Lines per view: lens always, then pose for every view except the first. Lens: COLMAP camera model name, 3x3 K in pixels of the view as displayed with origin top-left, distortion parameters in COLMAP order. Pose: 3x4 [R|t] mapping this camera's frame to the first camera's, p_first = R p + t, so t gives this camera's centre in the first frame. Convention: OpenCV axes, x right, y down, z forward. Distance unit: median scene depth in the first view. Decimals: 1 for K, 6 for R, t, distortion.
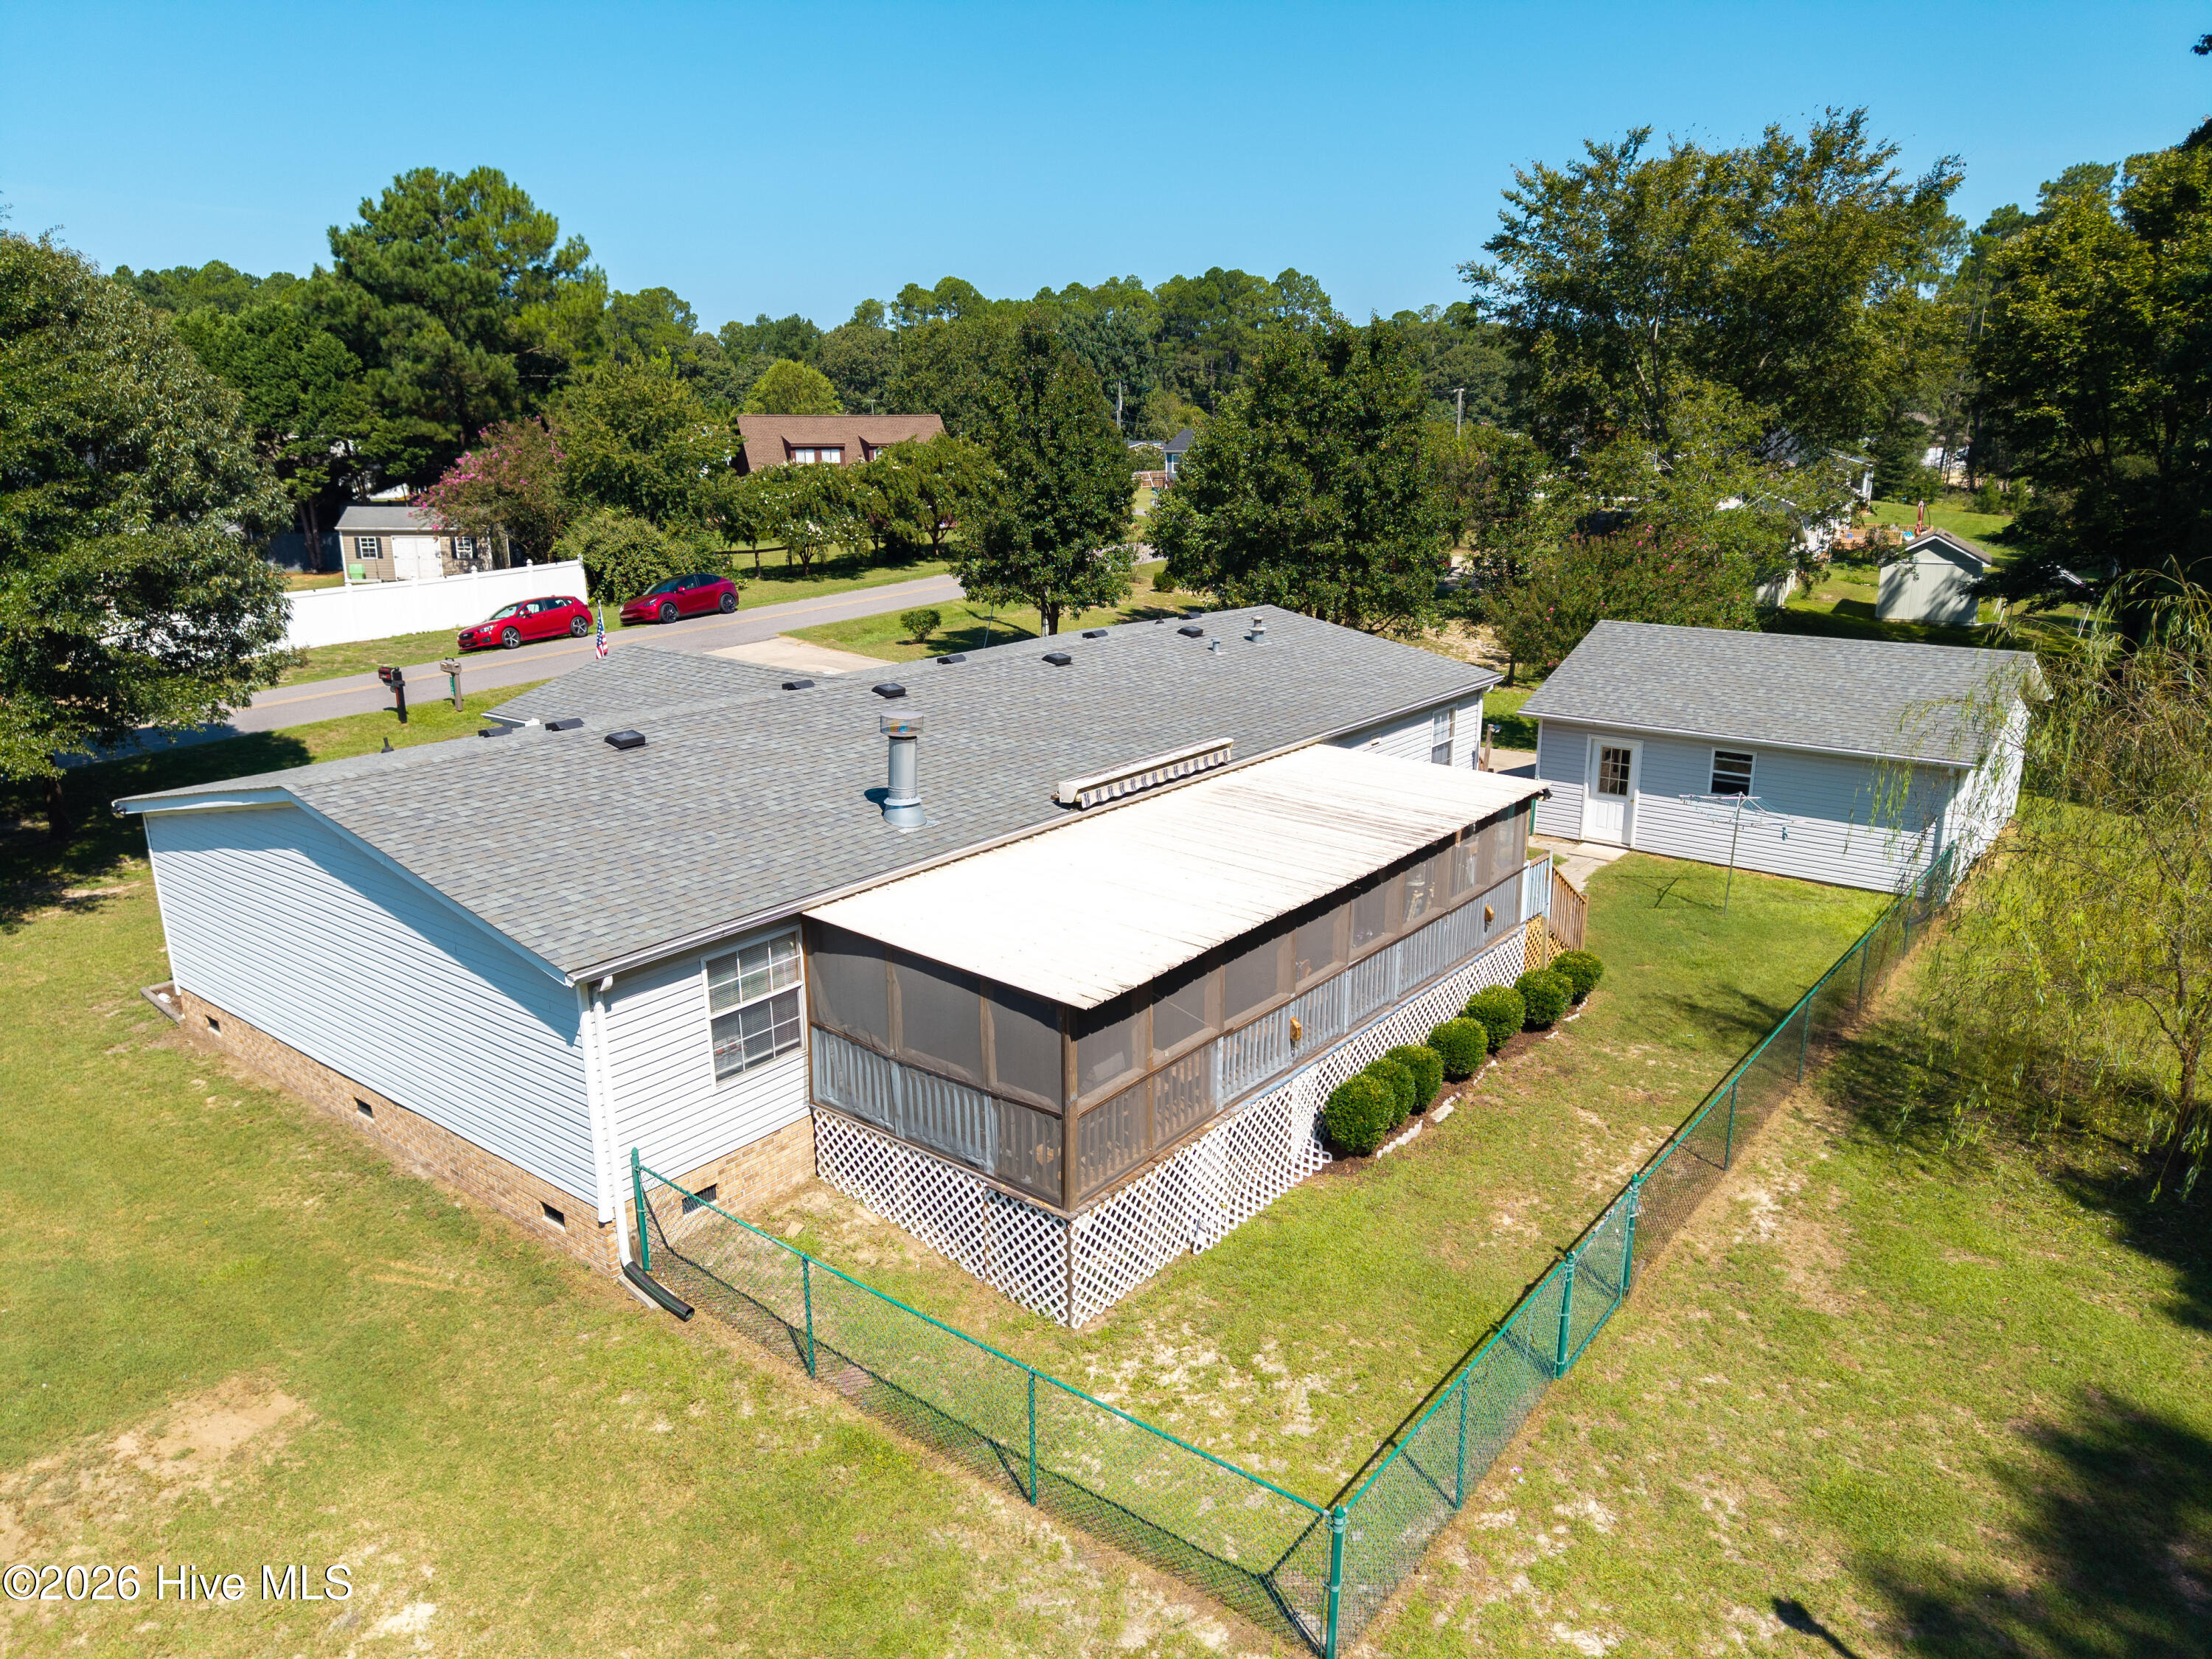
lens RADIAL K [[1466.8, 0, 1100.4], [0, 1466.8, 838.5], [0, 0, 1]] dist [0.035994, -0.036664]
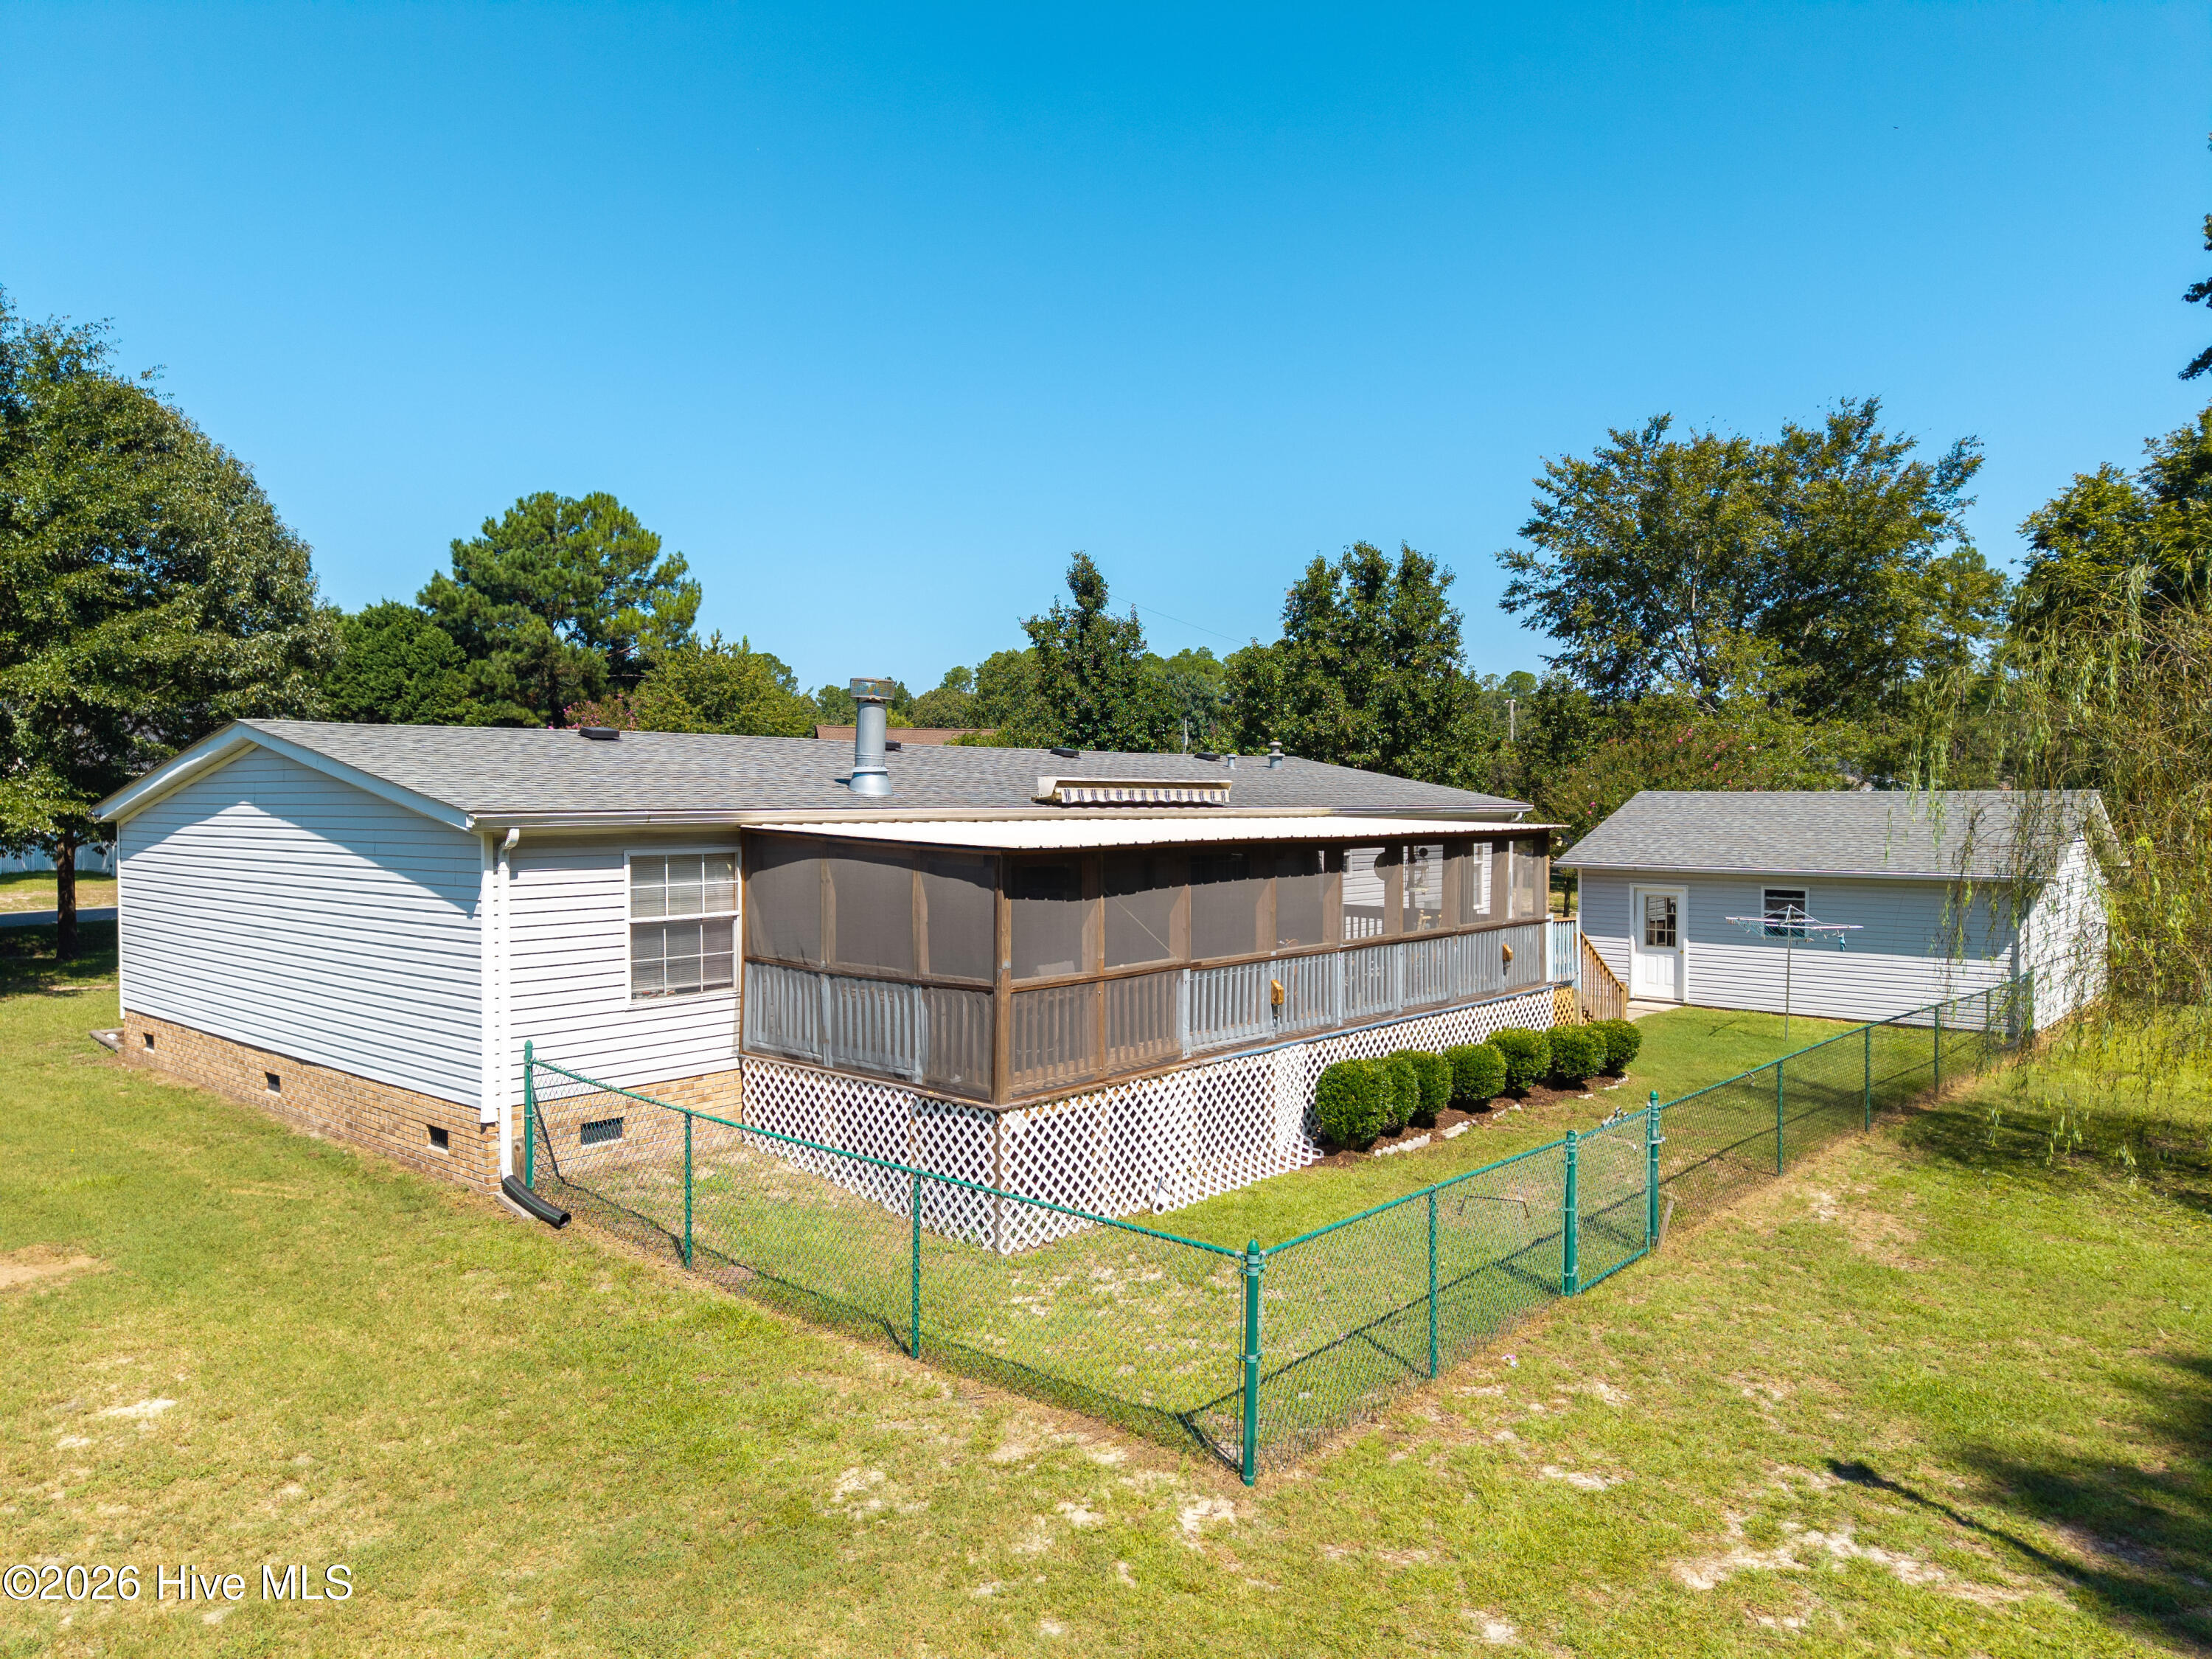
lens RADIAL K [[1466.8, 0, 1103.8], [0, 1466.8, 852.1], [0, 0, 1]] dist [0.035994, -0.036664]
pose [[0.998604, 0.008648, -0.052099, 0.072203], [-0.021106, 0.969646, -0.243599, 0.268095], [0.048411, 0.244358, 0.968476, 0.094904]]
